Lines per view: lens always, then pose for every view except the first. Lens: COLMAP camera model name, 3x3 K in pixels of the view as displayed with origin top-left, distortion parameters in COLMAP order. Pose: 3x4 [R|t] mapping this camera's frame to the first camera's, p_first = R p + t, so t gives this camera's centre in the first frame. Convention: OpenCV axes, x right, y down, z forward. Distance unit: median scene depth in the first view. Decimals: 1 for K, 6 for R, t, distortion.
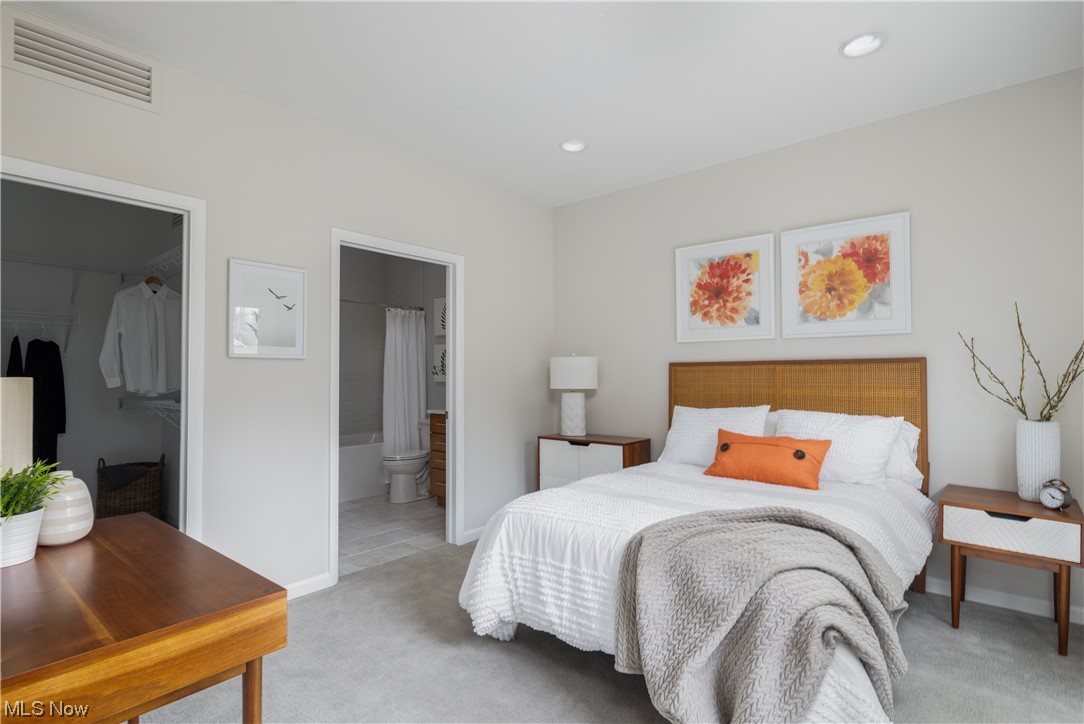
lens RADIAL K [[544.6, 0, 540.4], [0, 544.6, 364.2], [0, 0, 1]] dist [0.002704, -0.002171]
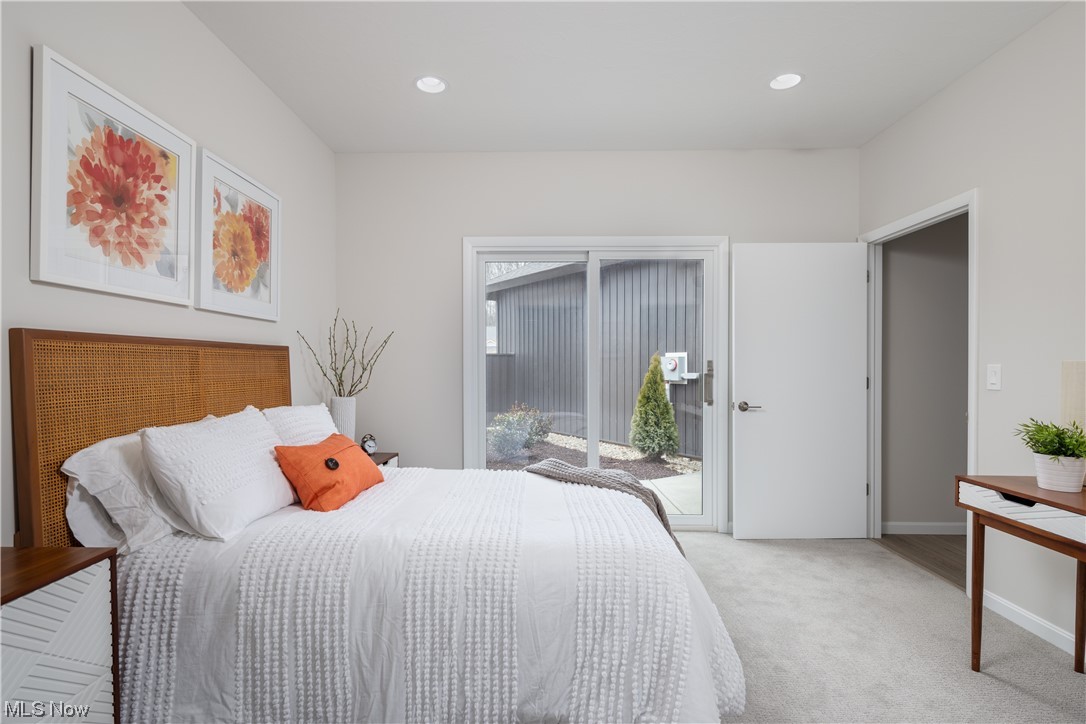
lens RADIAL K [[545.6, 0, 542.5], [0, 545.6, 364.4], [0, 0, 1]] dist [0.002704, -0.002171]
pose [[-0.653167, 0.000191, 0.757214, -0.315426], [-0.018151, 0.999709, -0.015909, 0.023876], [-0.756996, -0.024135, -0.652974, 1.053510]]
